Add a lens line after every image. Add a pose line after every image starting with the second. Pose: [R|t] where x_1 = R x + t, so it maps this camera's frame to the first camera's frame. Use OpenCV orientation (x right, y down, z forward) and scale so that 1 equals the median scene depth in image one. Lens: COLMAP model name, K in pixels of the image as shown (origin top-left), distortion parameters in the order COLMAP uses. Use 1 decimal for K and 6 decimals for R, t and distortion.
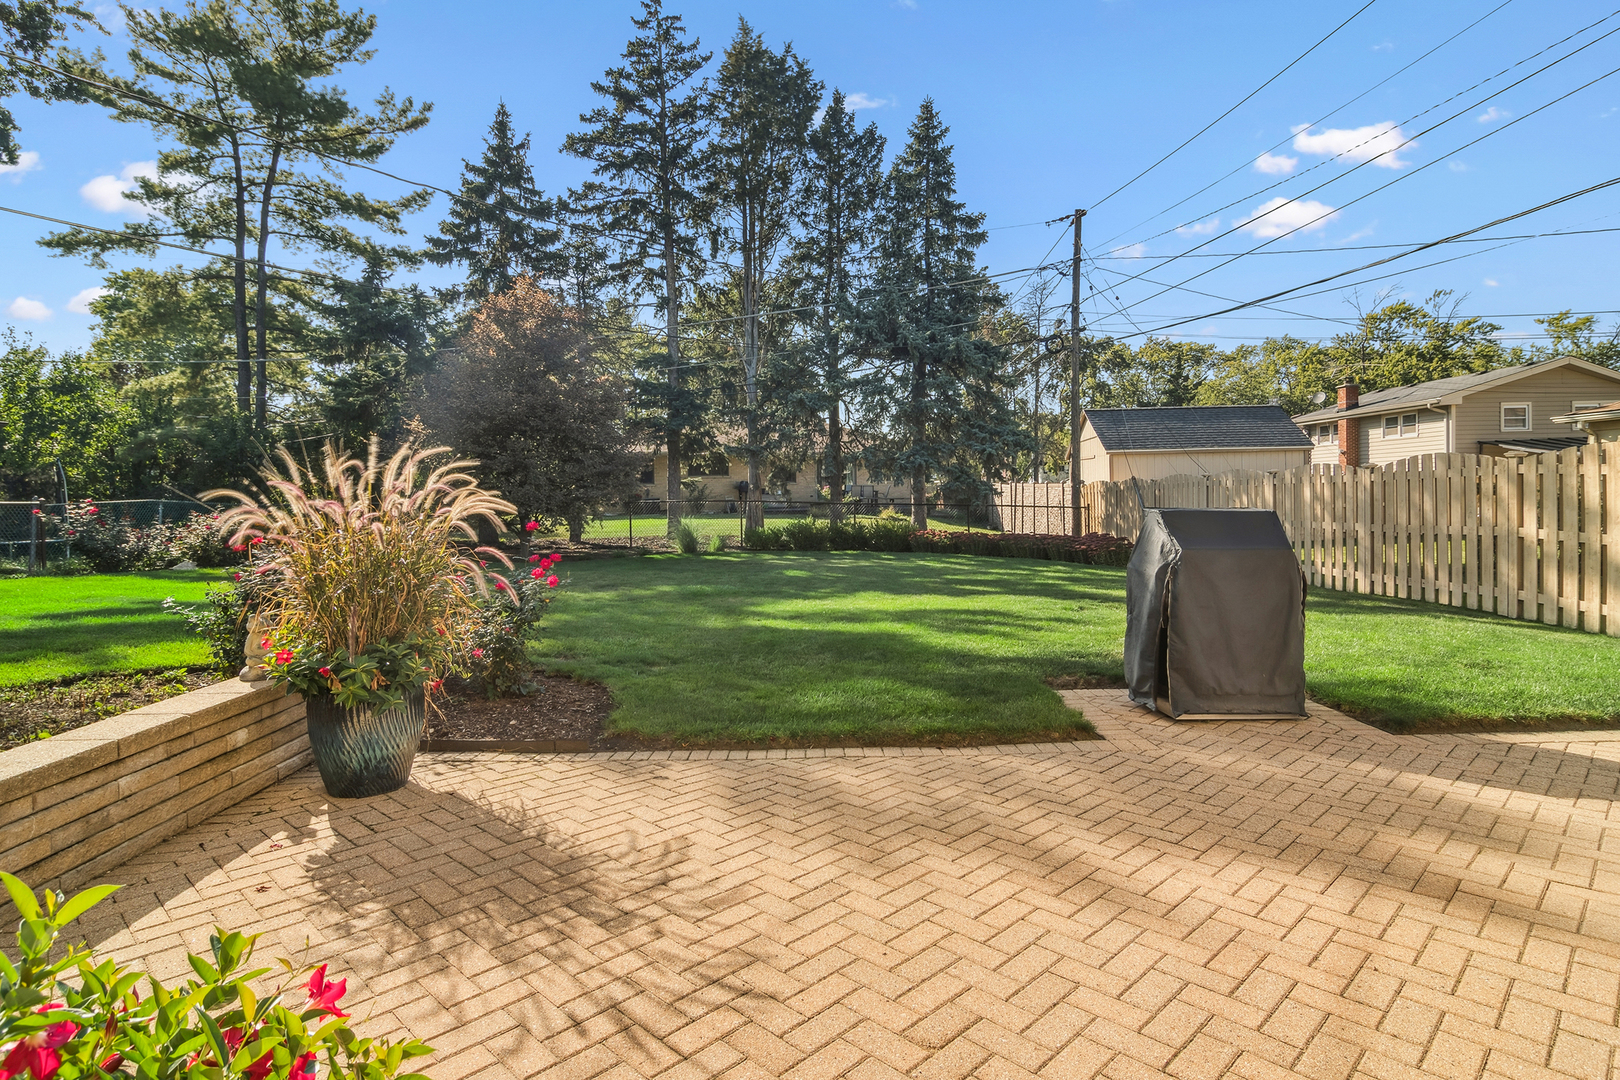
lens RADIAL K [[906.4, 0, 810.7], [0, 906.4, 517.9], [0, 0, 1]] dist [-0.002796, -0.001114]
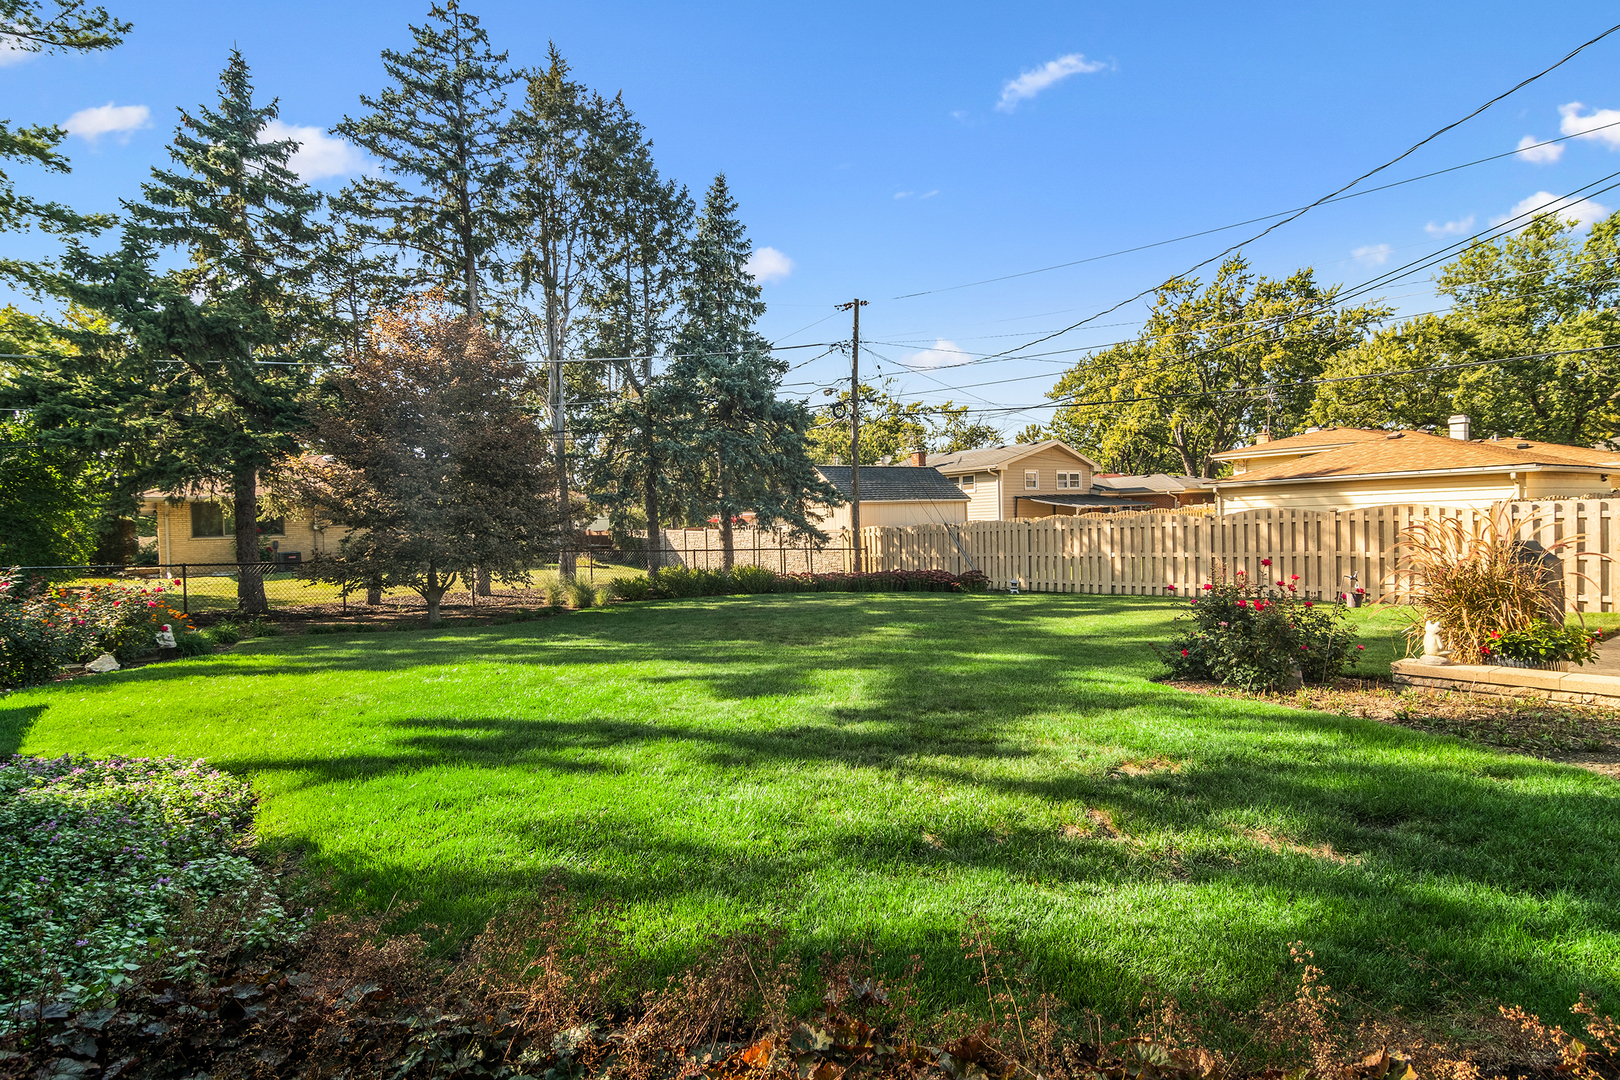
lens RADIAL K [[906.4, 0, 810.7], [0, 906.4, 517.9], [0, 0, 1]] dist [-0.002796, -0.001114]
pose [[0.794250, -0.000370, 0.607591, -0.434537], [0.031486, 0.998681, -0.040551, -0.005637], [-0.606774, 0.051339, 0.793214, 0.098832]]
